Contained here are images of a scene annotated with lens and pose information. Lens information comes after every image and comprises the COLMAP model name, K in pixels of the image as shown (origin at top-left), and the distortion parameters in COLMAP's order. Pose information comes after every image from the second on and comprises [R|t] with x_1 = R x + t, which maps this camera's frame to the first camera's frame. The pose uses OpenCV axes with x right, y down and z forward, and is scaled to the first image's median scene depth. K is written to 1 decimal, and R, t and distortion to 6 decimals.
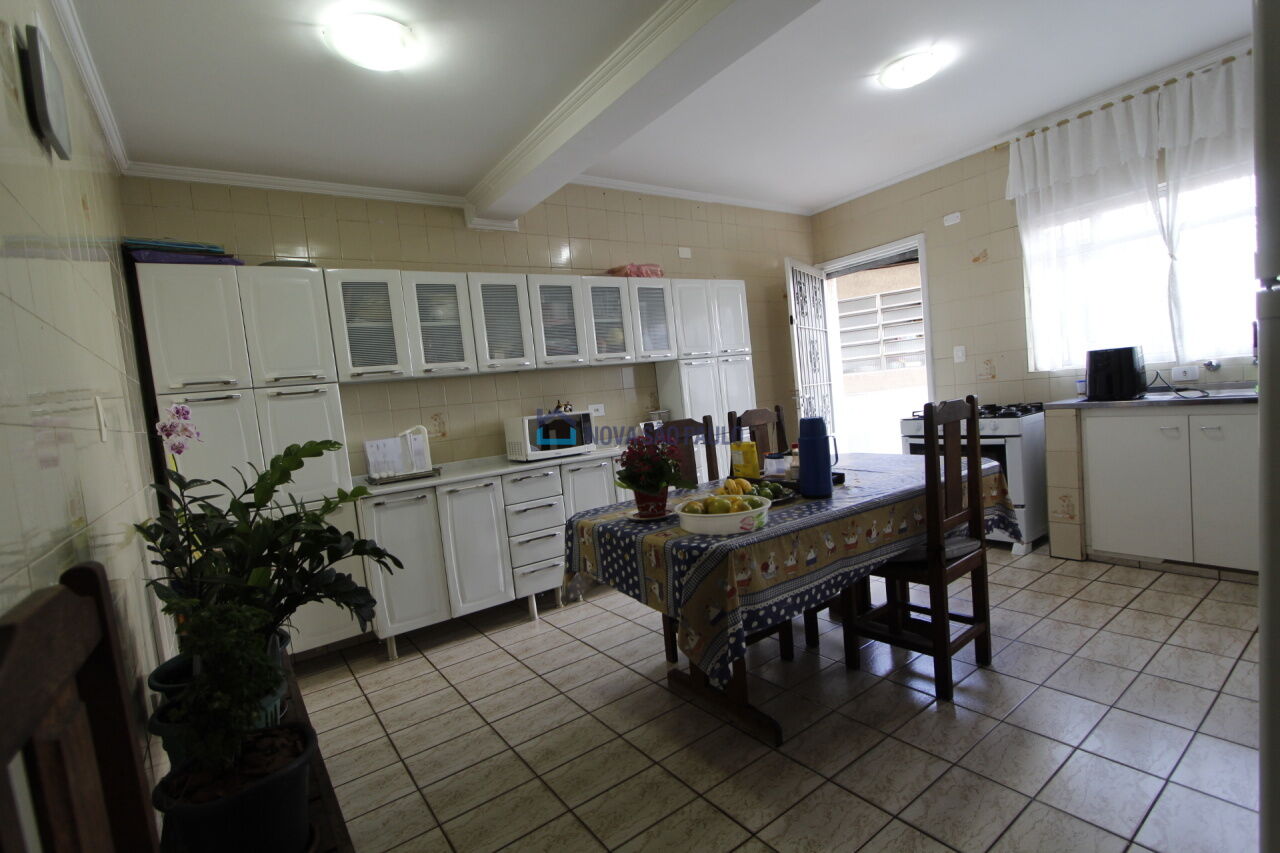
lens RADIAL K [[593.1, 0, 638.3], [0, 593.1, 434.0], [0, 0, 1]] dist [-0.012193, 0.000536]
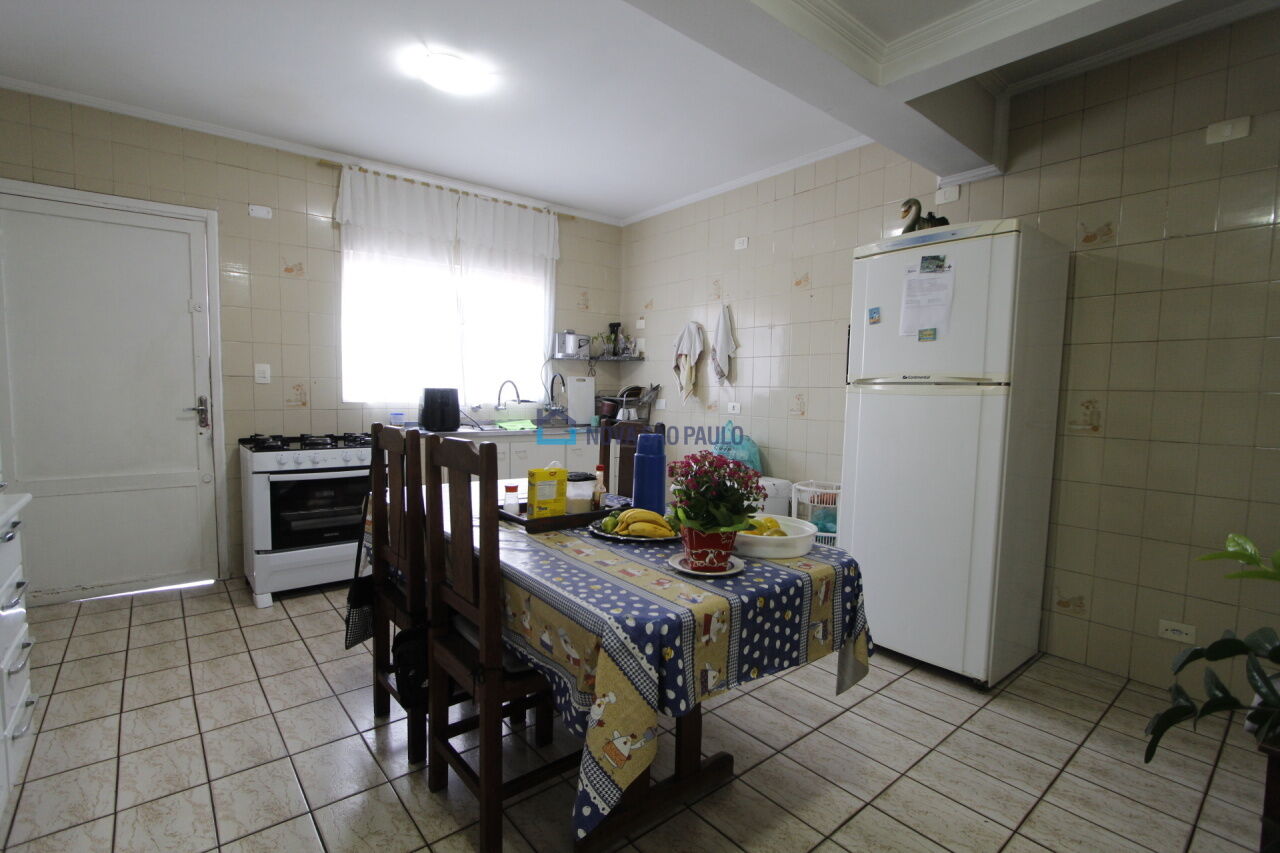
lens RADIAL K [[593.1, 0, 638.4], [0, 593.1, 430.8], [0, 0, 1]] dist [-0.012193, 0.000536]
pose [[-0.064033, 0.026604, 0.997593, -0.726002], [0.058293, 0.998037, -0.022874, -0.013842], [-0.996244, 0.056688, -0.065458, 1.189489]]
